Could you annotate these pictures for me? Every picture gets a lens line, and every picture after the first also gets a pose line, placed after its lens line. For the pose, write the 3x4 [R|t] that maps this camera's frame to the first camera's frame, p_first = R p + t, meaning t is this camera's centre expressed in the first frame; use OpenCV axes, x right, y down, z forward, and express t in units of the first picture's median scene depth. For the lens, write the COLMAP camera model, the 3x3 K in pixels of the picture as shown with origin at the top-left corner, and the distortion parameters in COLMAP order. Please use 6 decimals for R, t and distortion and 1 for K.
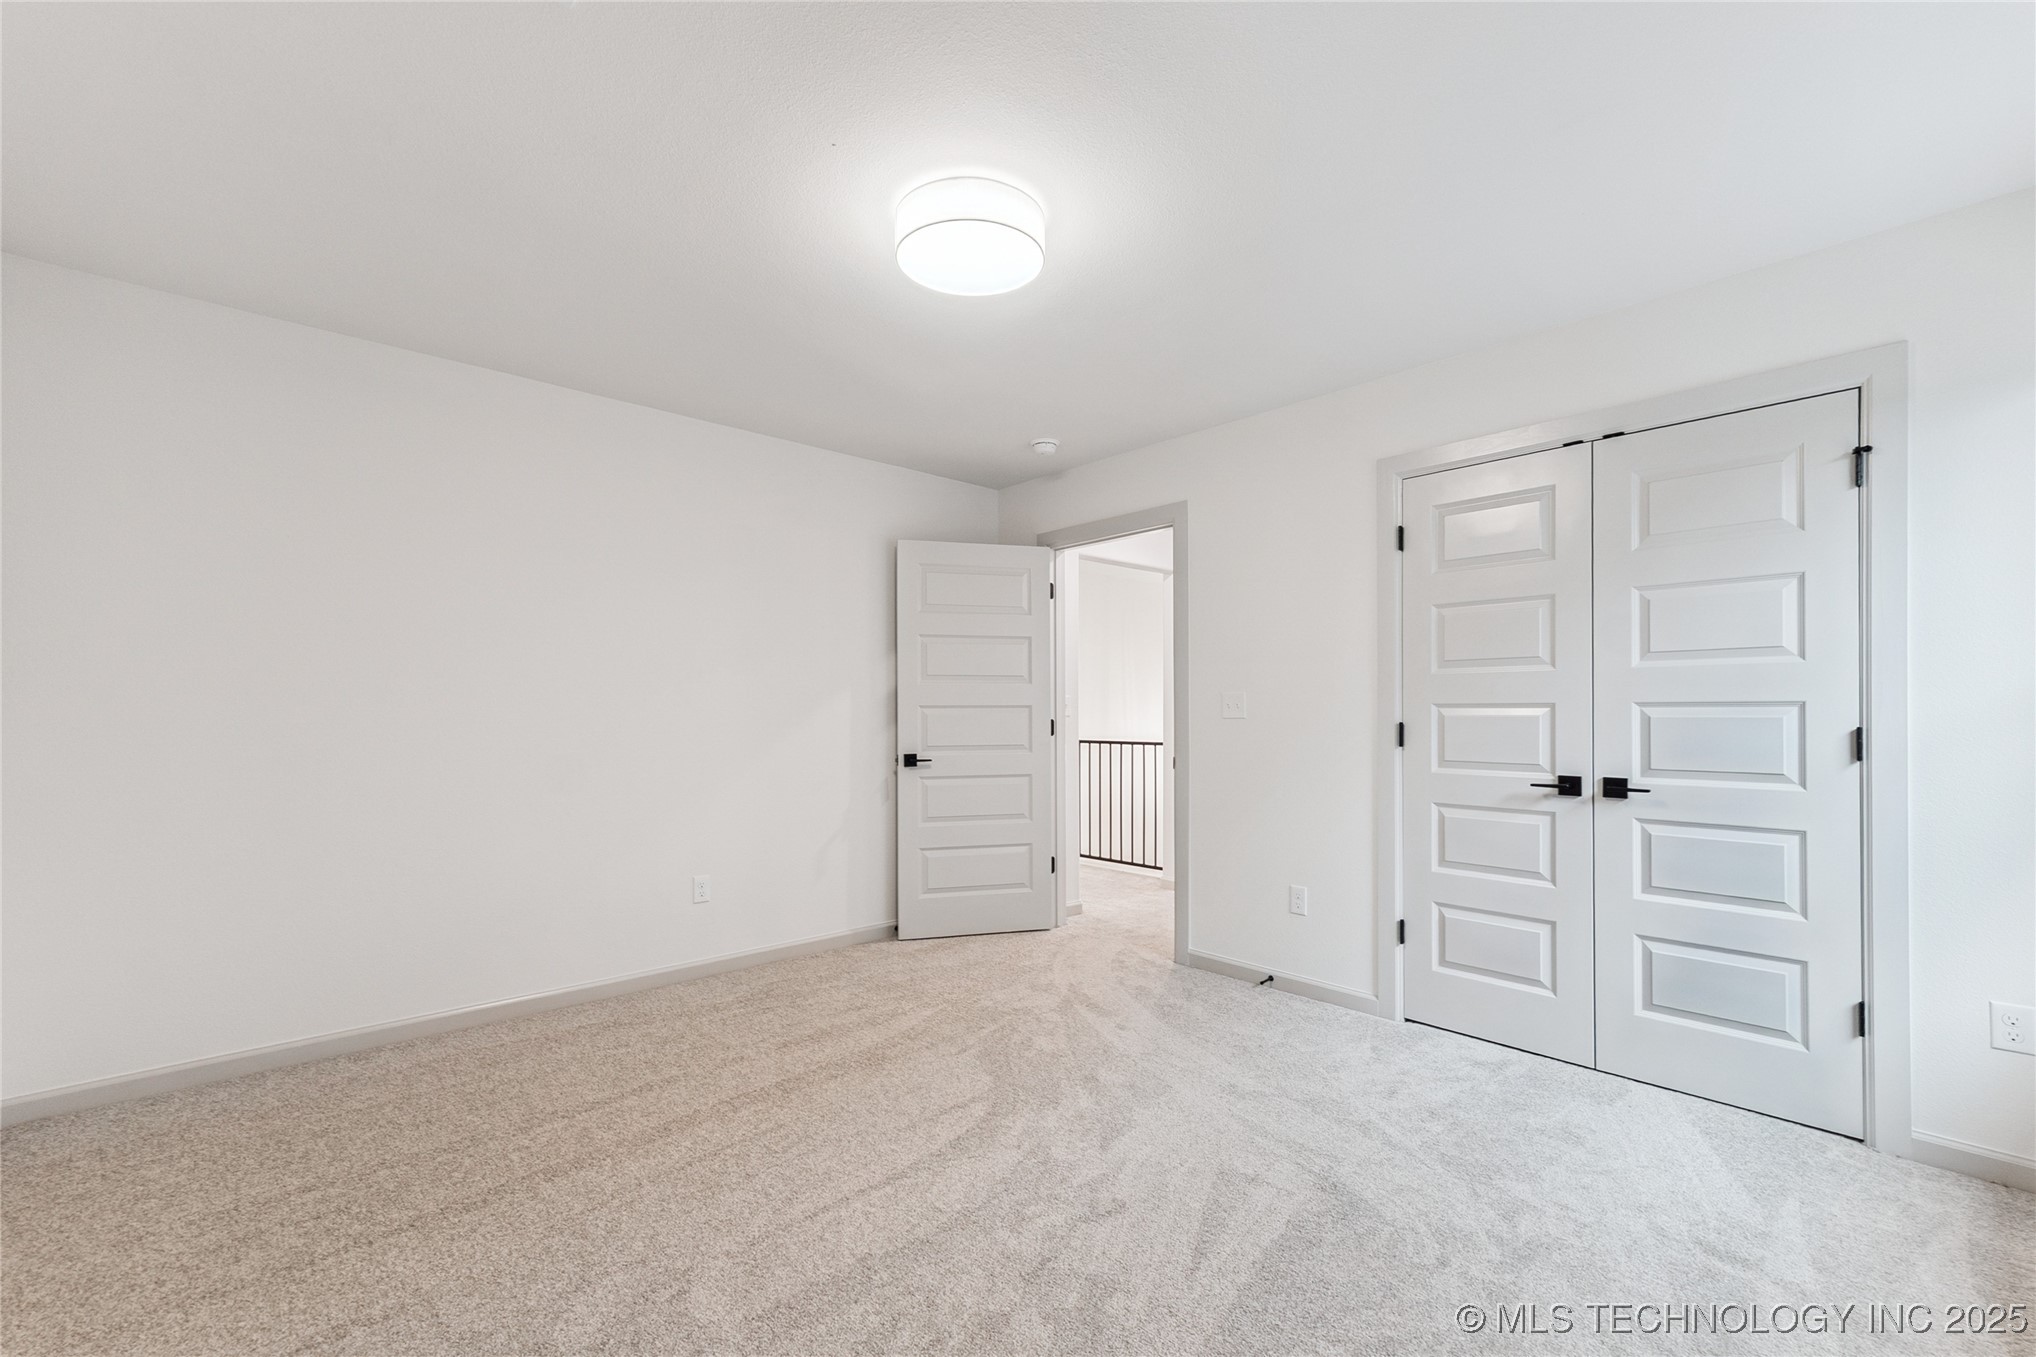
lens RADIAL K [[871.6, 0, 1018.0], [0, 871.6, 693.3], [0, 0, 1]] dist [0.002522, 0.000170]
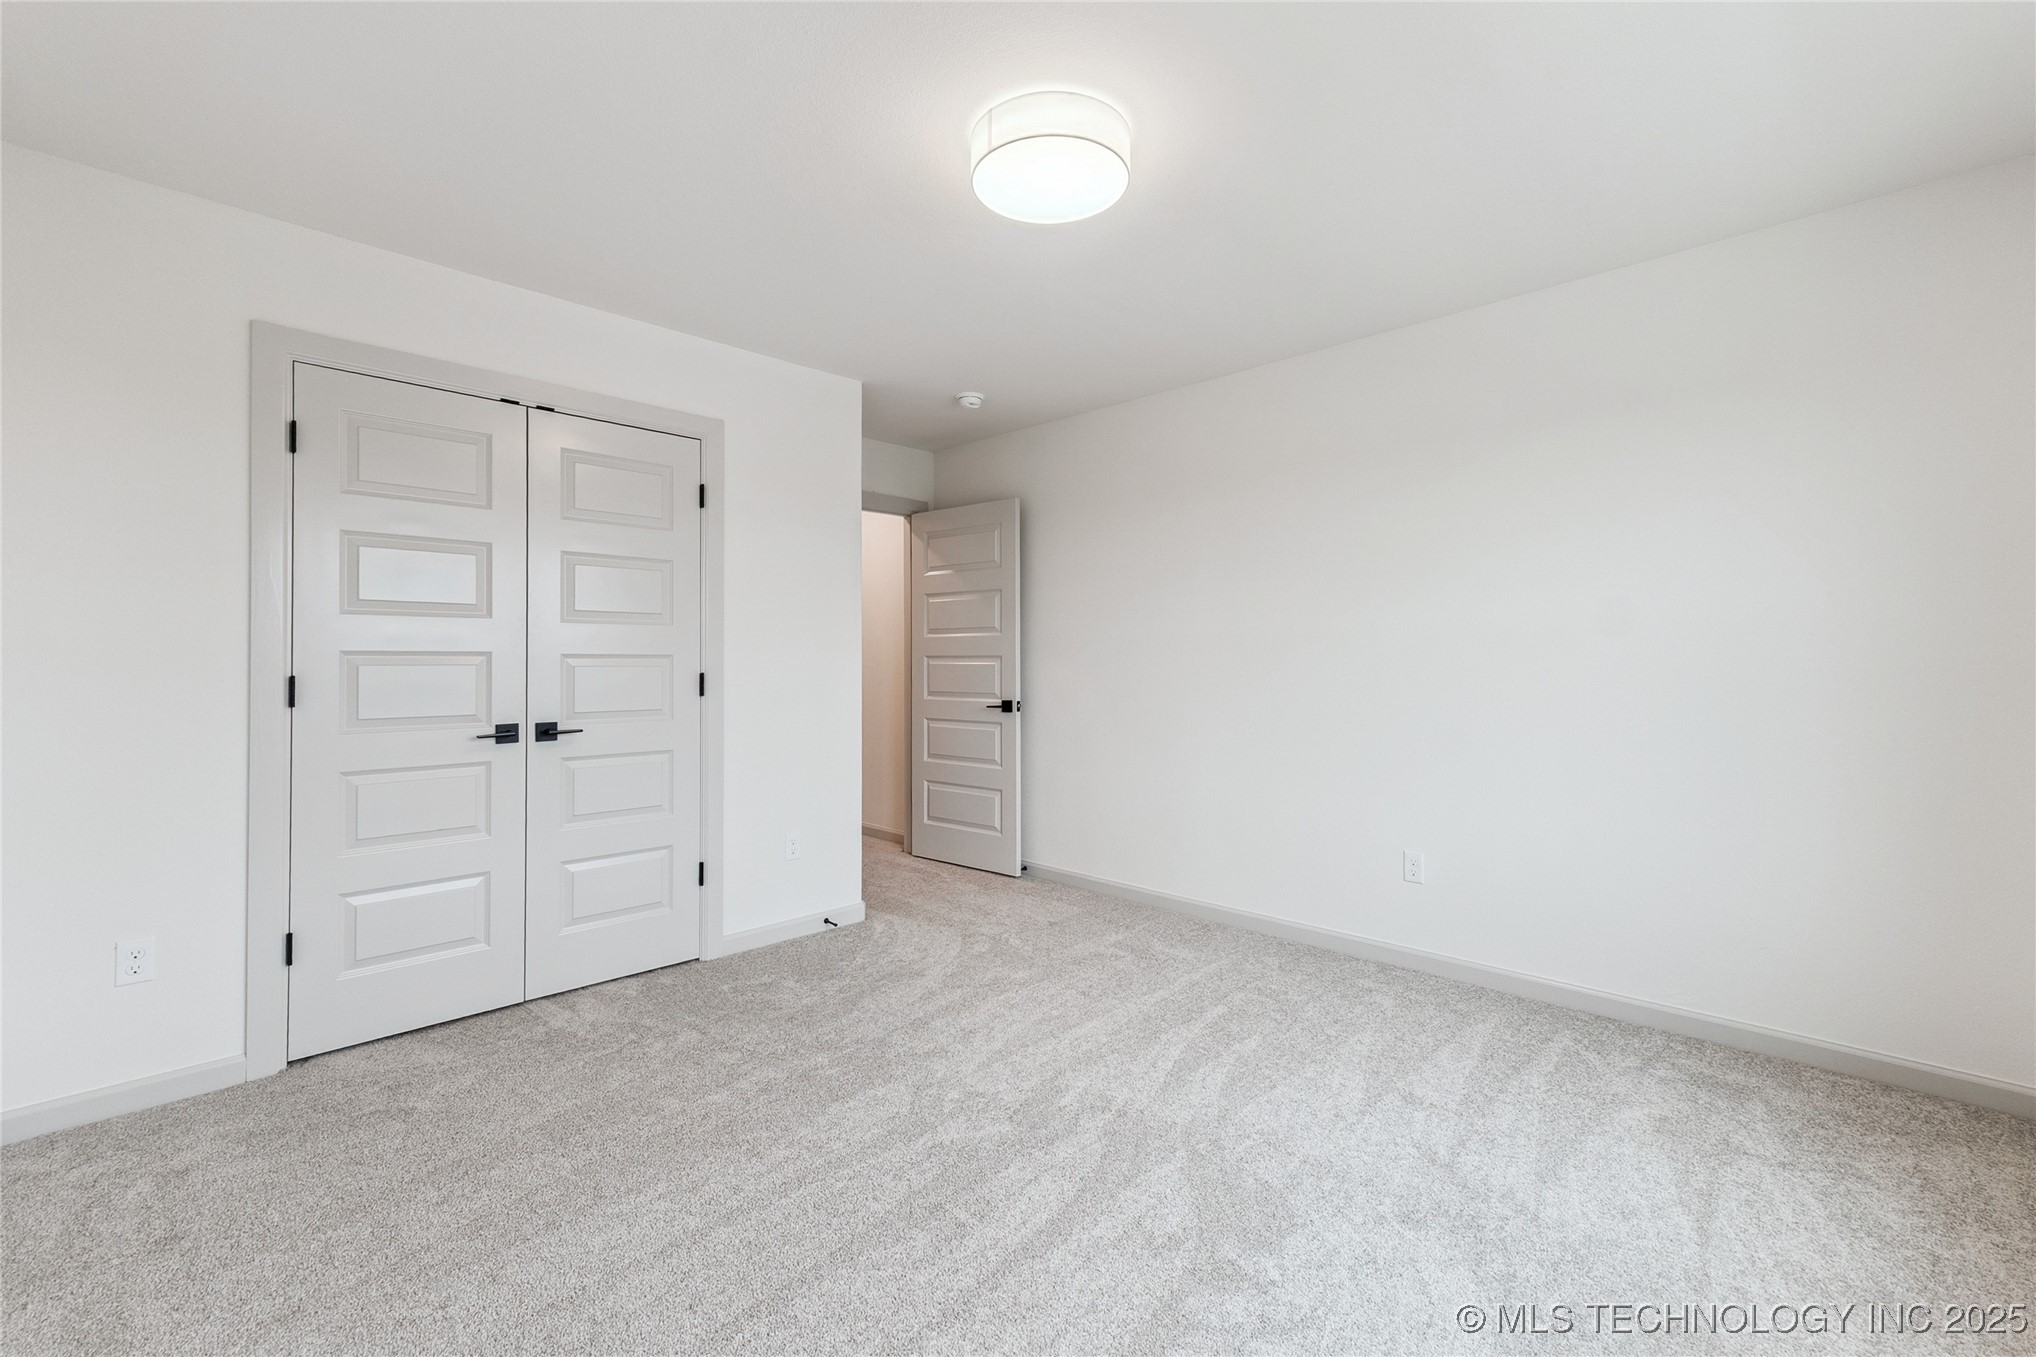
lens RADIAL K [[871.6, 0, 1018.0], [0, 871.6, 693.3], [0, 0, 1]] dist [0.002522, 0.000170]
pose [[-0.067812, -0.034271, 0.997109, -0.474044], [-0.019891, 0.999258, 0.032992, 0.011411], [-0.997500, -0.017596, -0.068443, 0.487589]]
